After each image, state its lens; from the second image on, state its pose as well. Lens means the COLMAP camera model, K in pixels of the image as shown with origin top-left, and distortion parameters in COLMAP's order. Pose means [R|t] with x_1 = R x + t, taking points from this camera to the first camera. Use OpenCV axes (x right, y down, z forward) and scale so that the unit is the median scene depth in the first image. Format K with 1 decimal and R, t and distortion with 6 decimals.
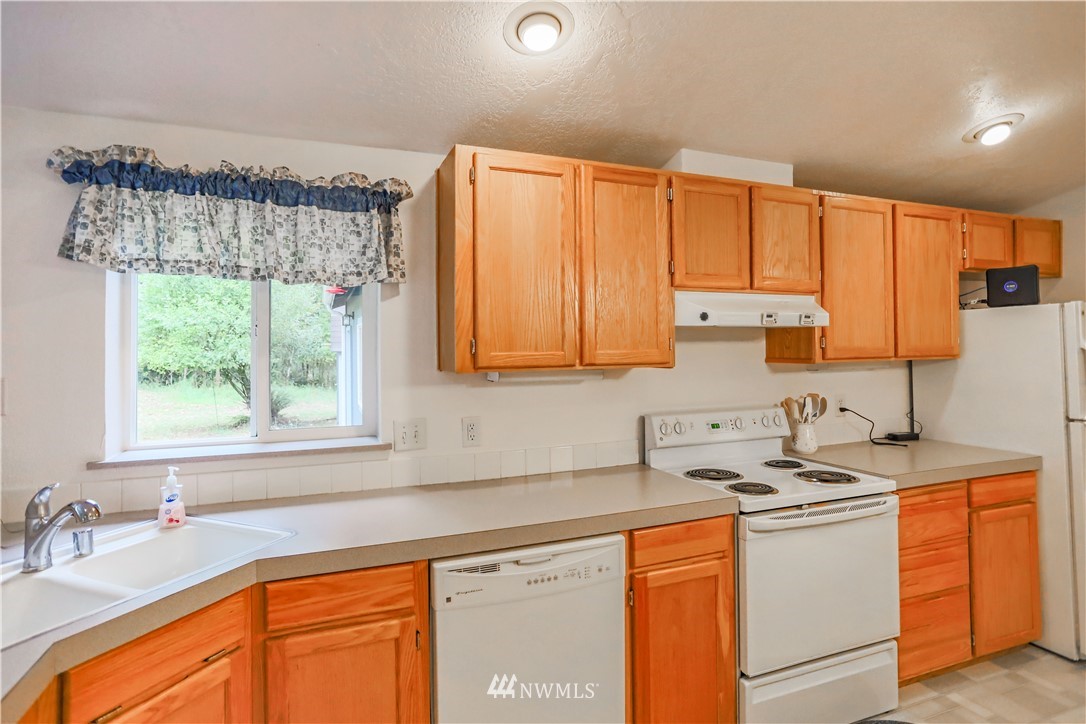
lens RADIAL K [[562.8, 0, 533.5], [0, 562.8, 336.6], [0, 0, 1]] dist [-0.056626, 0.036948]
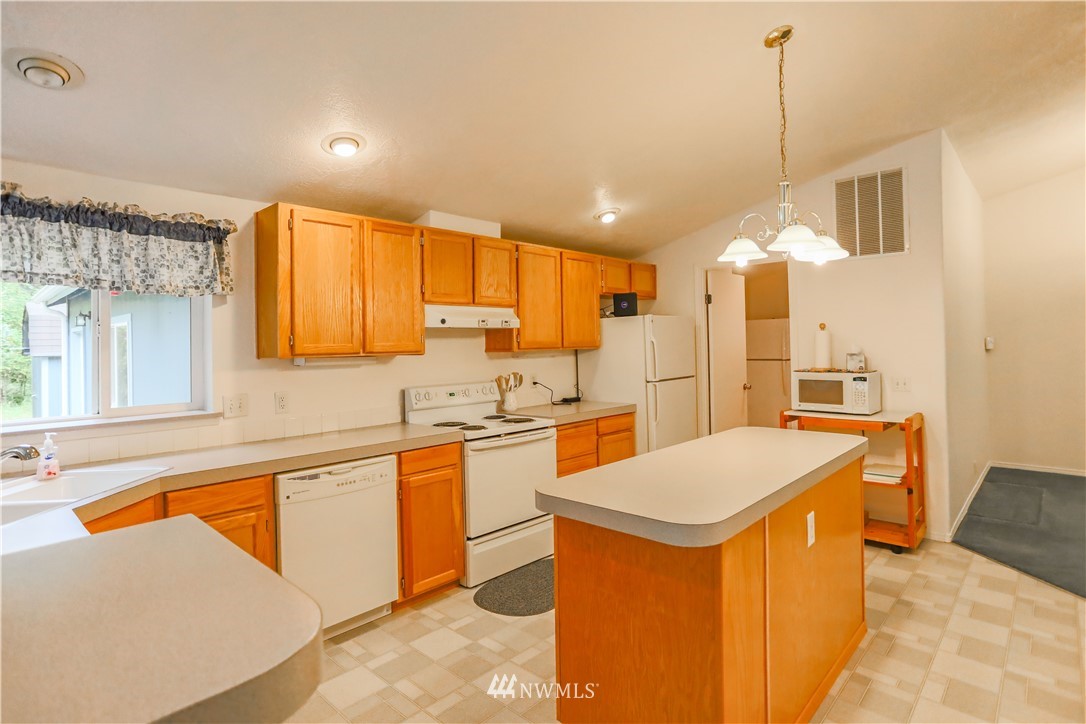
lens RADIAL K [[562.8, 0, 533.5], [0, 562.8, 336.6], [0, 0, 1]] dist [-0.056626, 0.036948]
pose [[0.904049, -0.001174, 0.427427, -0.143362], [0.002754, 0.999991, -0.003079, 0.013009], [-0.427420, 0.003961, 0.904045, -0.544033]]
